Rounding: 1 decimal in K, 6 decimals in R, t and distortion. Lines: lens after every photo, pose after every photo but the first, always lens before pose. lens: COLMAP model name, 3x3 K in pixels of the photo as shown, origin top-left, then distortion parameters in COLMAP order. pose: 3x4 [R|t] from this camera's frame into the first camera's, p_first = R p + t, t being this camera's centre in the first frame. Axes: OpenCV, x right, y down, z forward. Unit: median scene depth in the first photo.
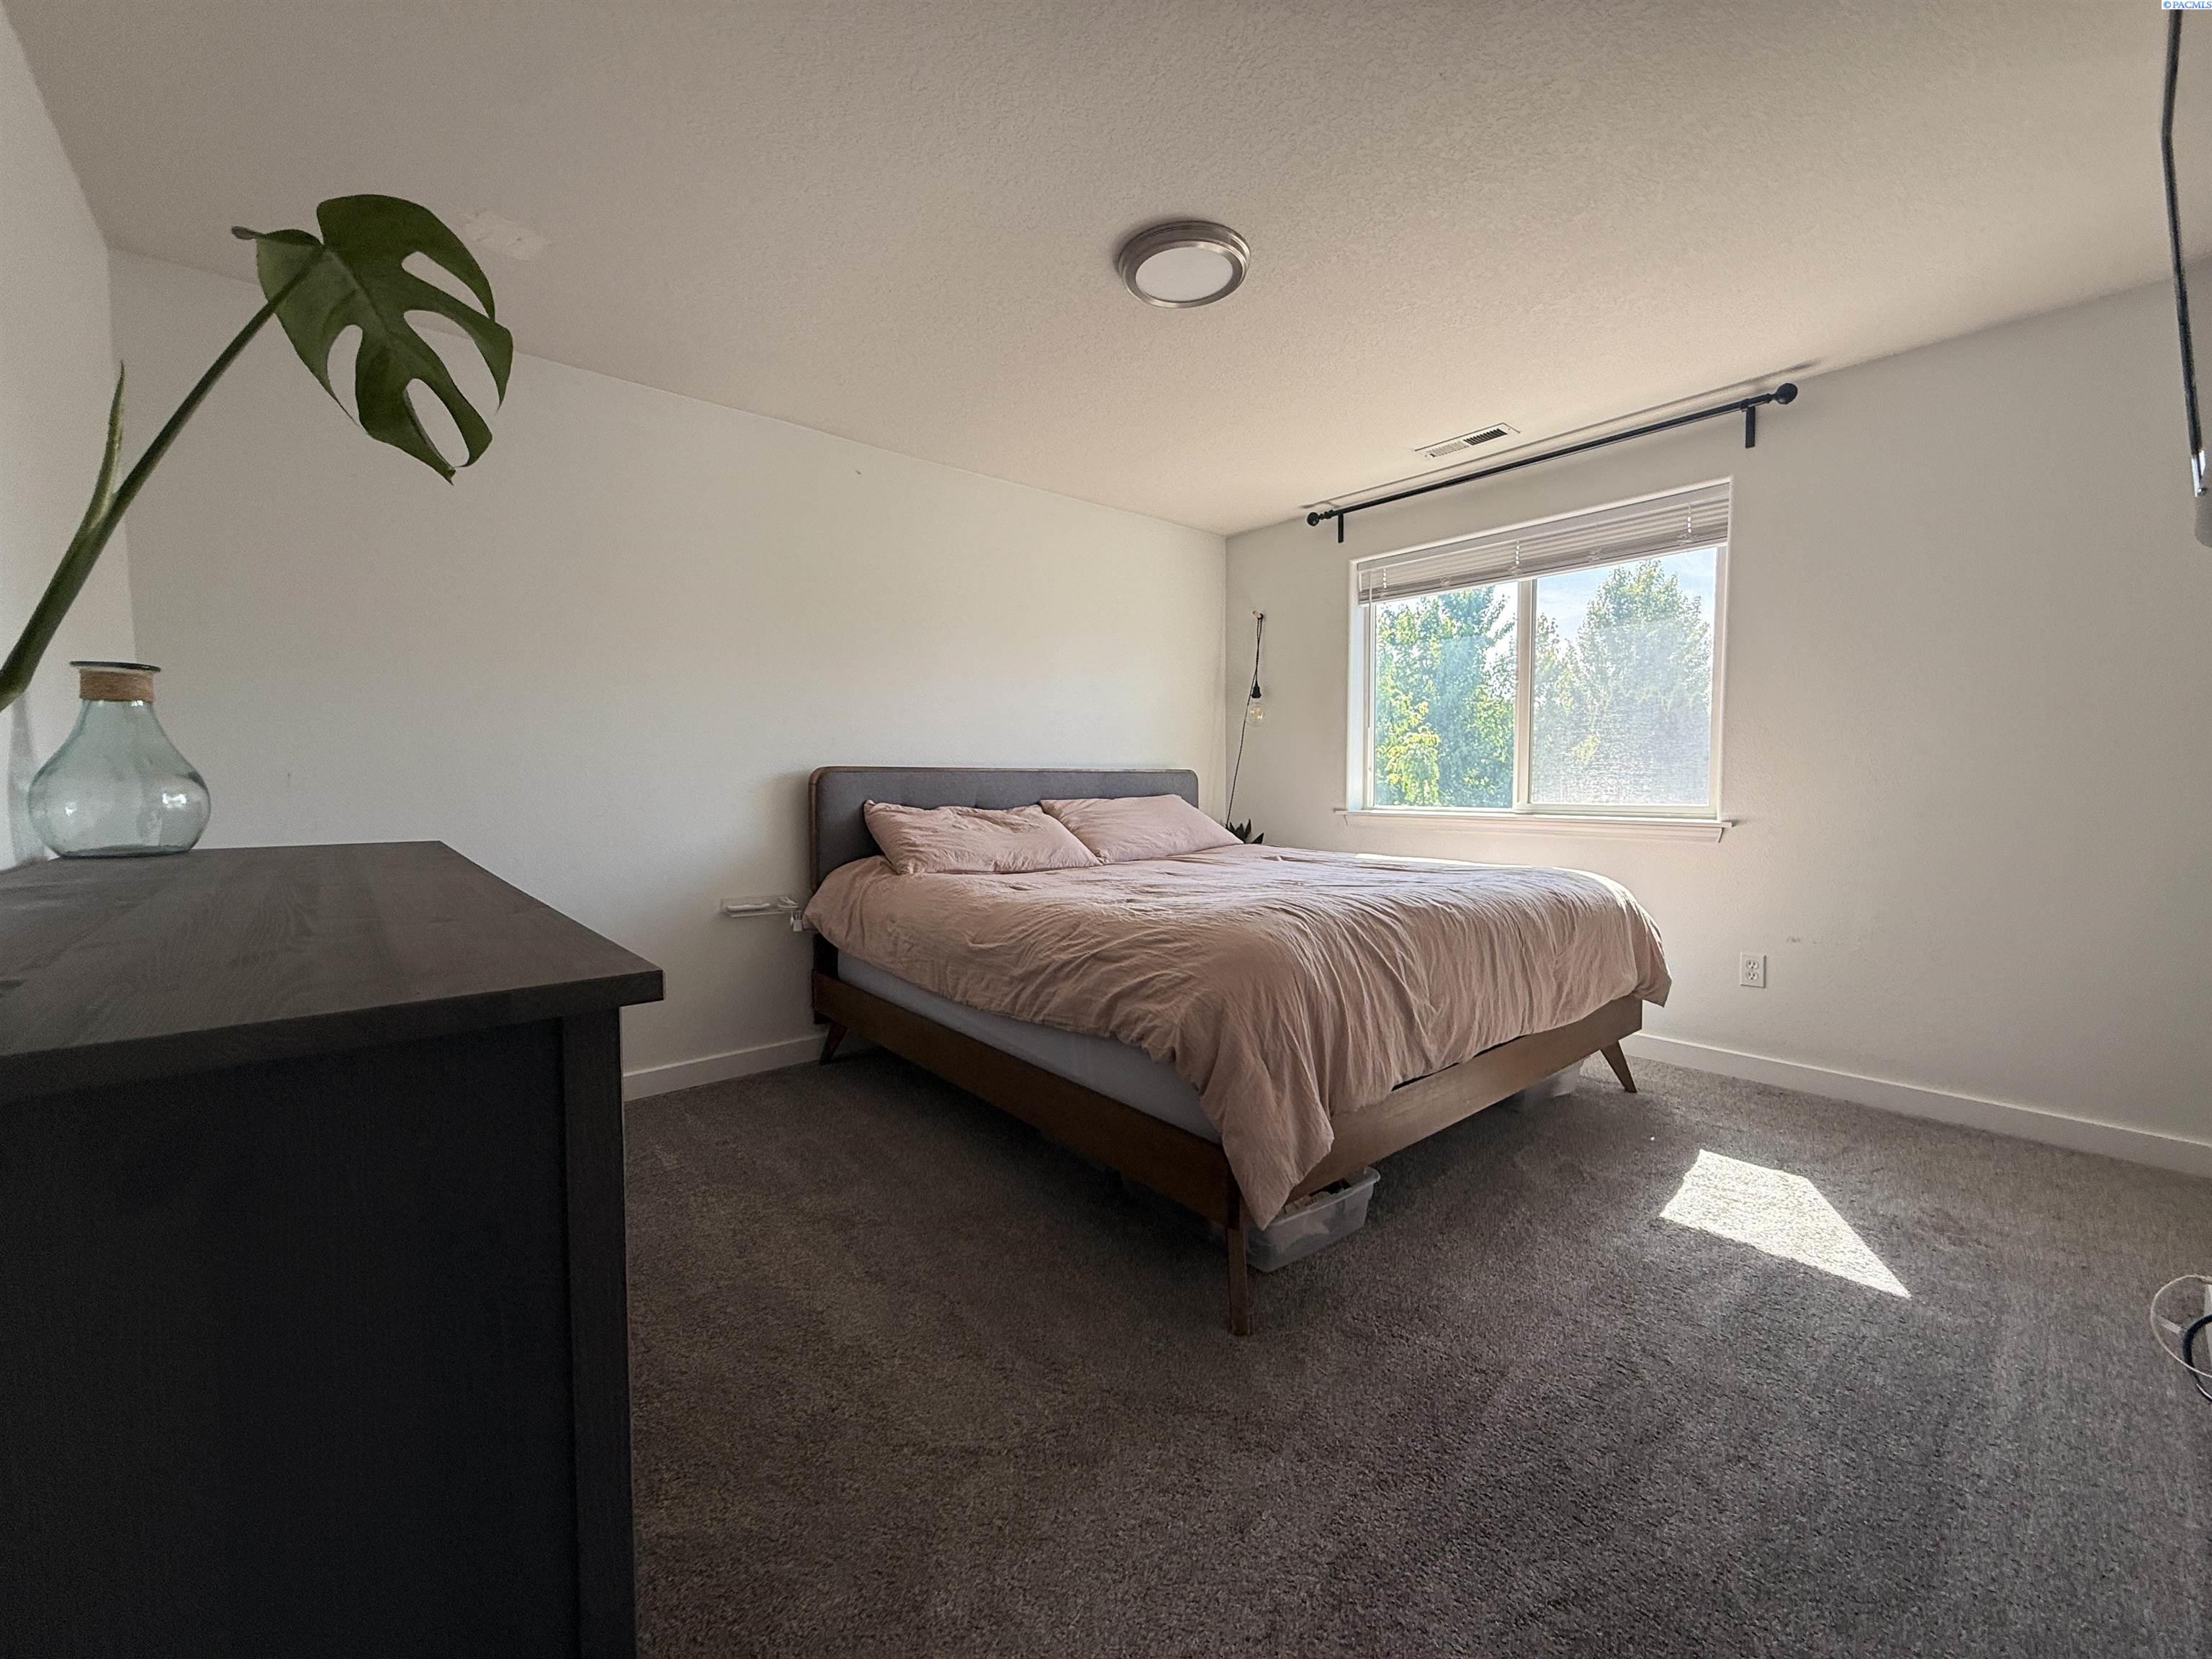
lens RADIAL K [[894.4, 0, 1113.0], [0, 894.4, 776.9], [0, 0, 1]] dist [-0.001483, -0.000080]
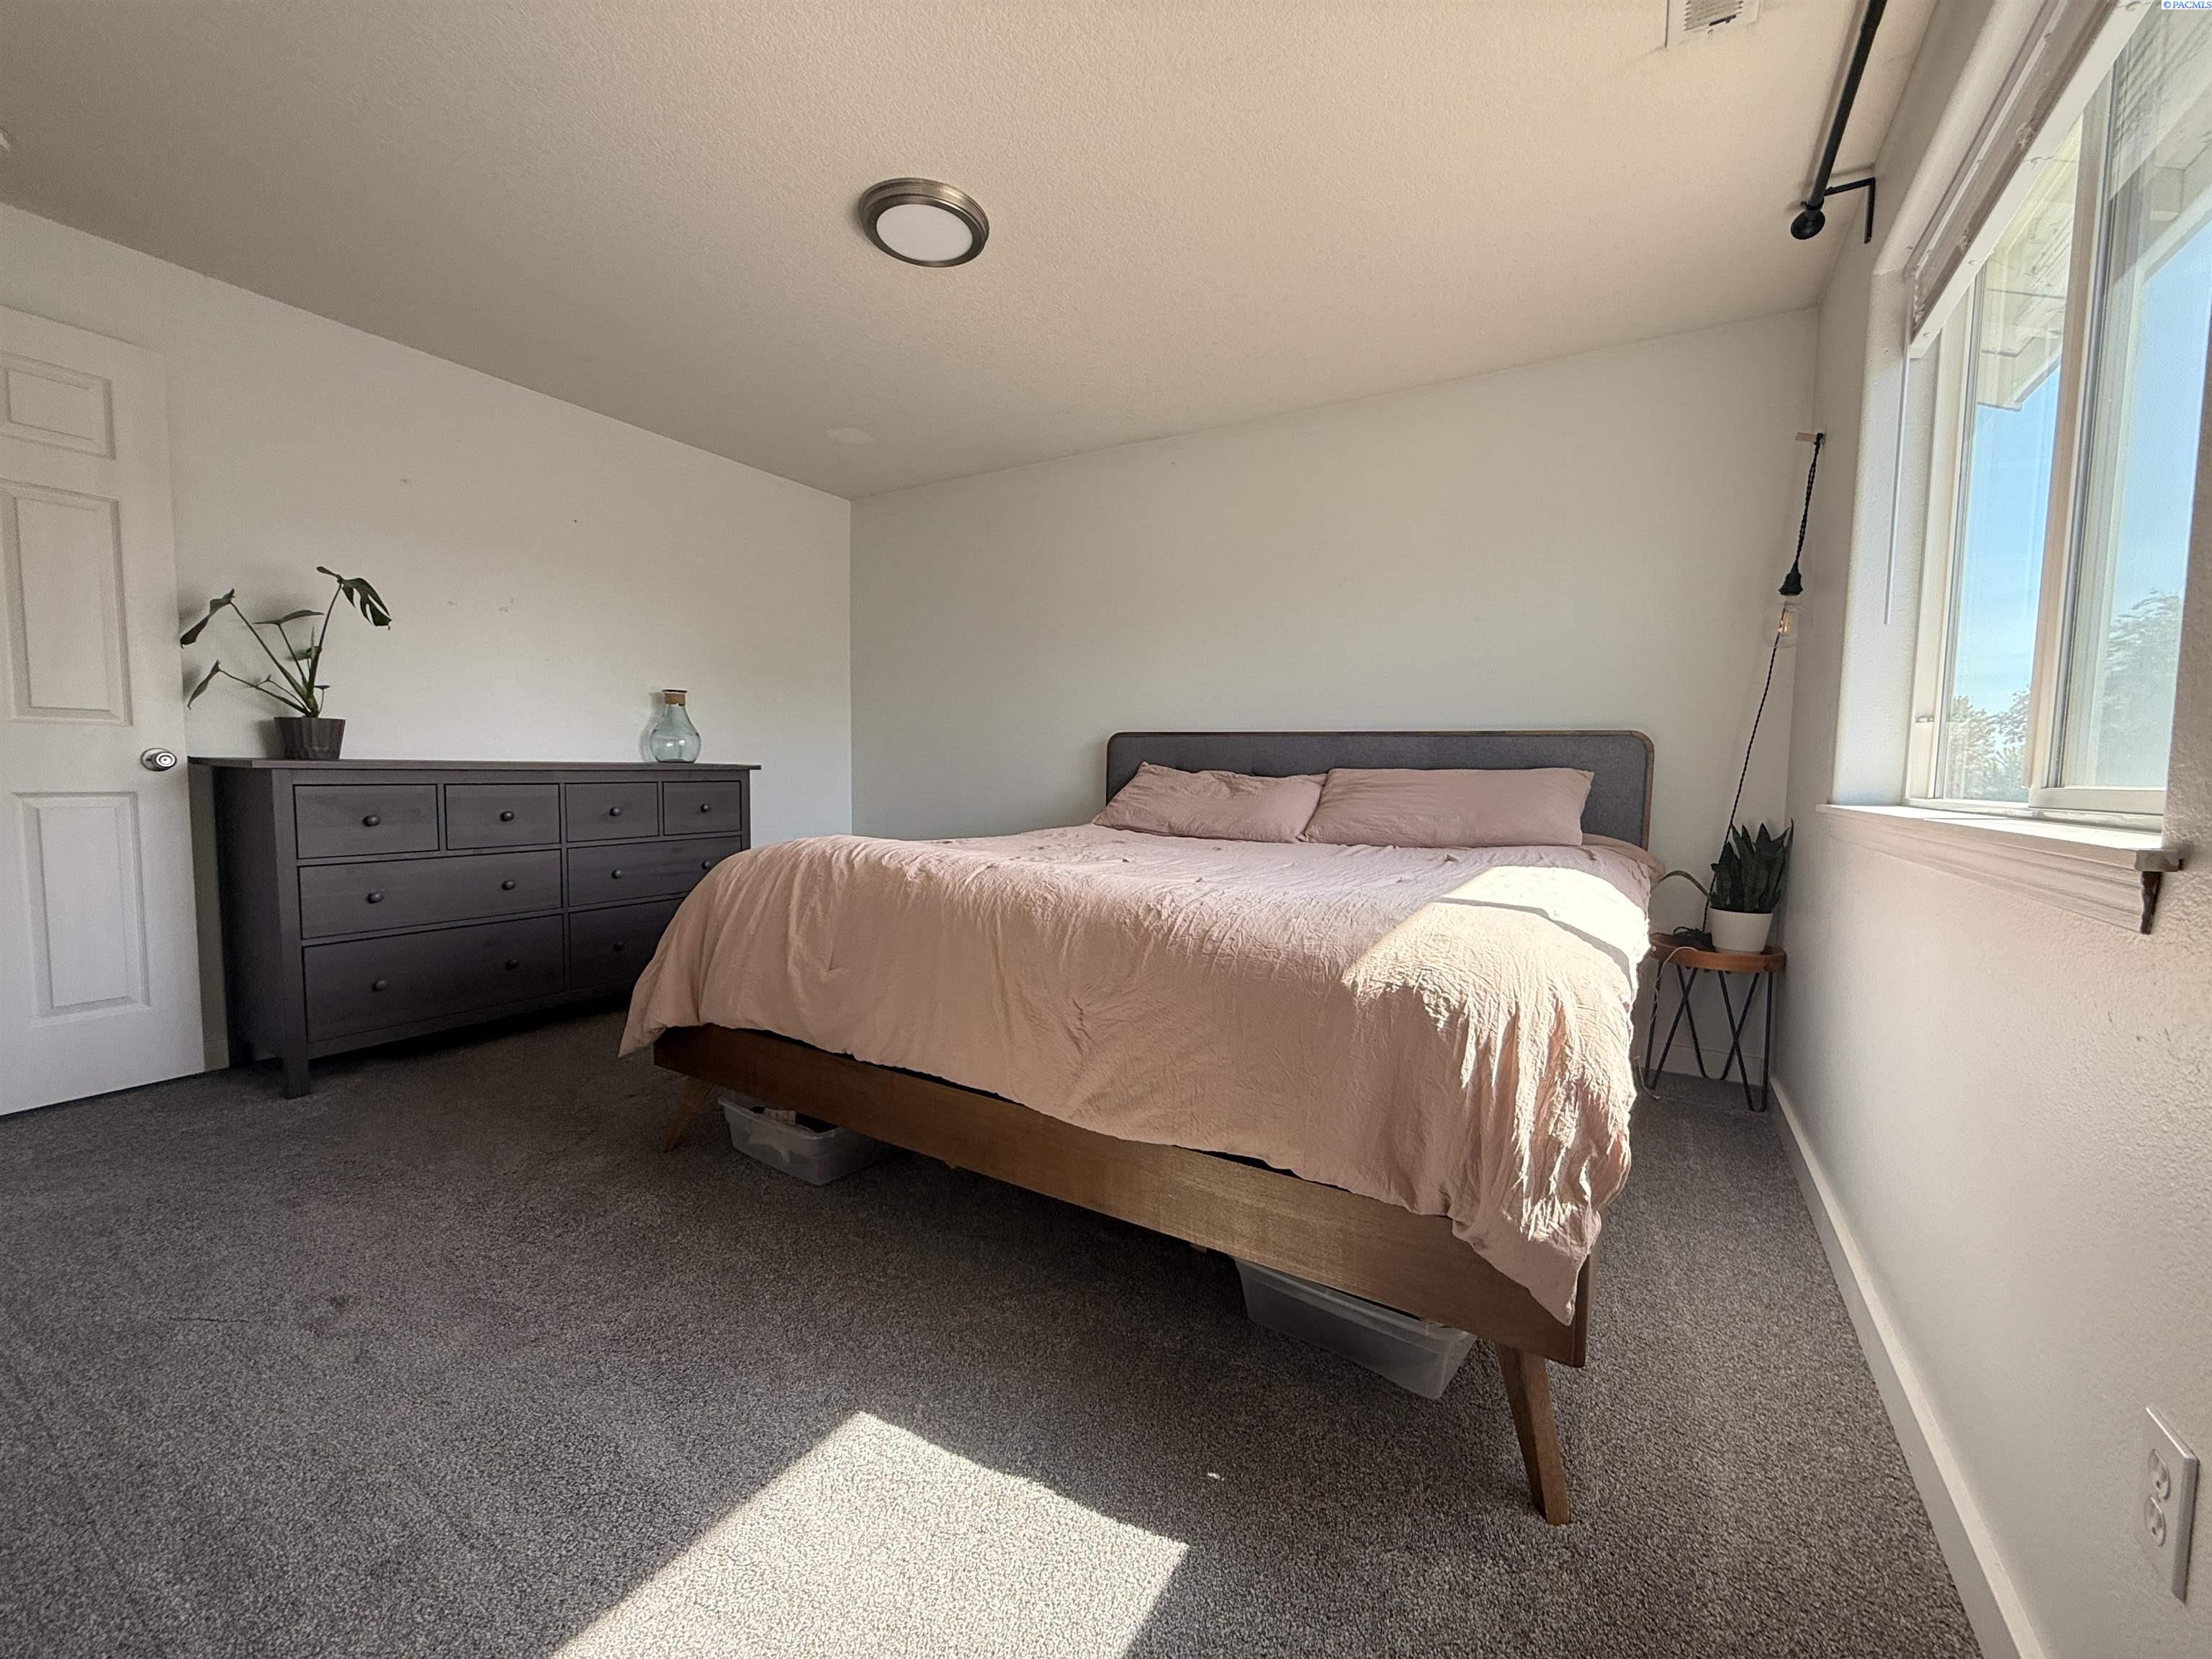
lens RADIAL K [[884.6, 0, 1106.0], [0, 884.6, 829.5], [0, 0, 1]] dist [-0.001692, -0.000174]
pose [[0.305889, 0.073427, -0.949232, 1.040706], [-0.018884, 0.997293, 0.071059, 0.043782], [0.951880, -0.003811, 0.306448, 0.843273]]
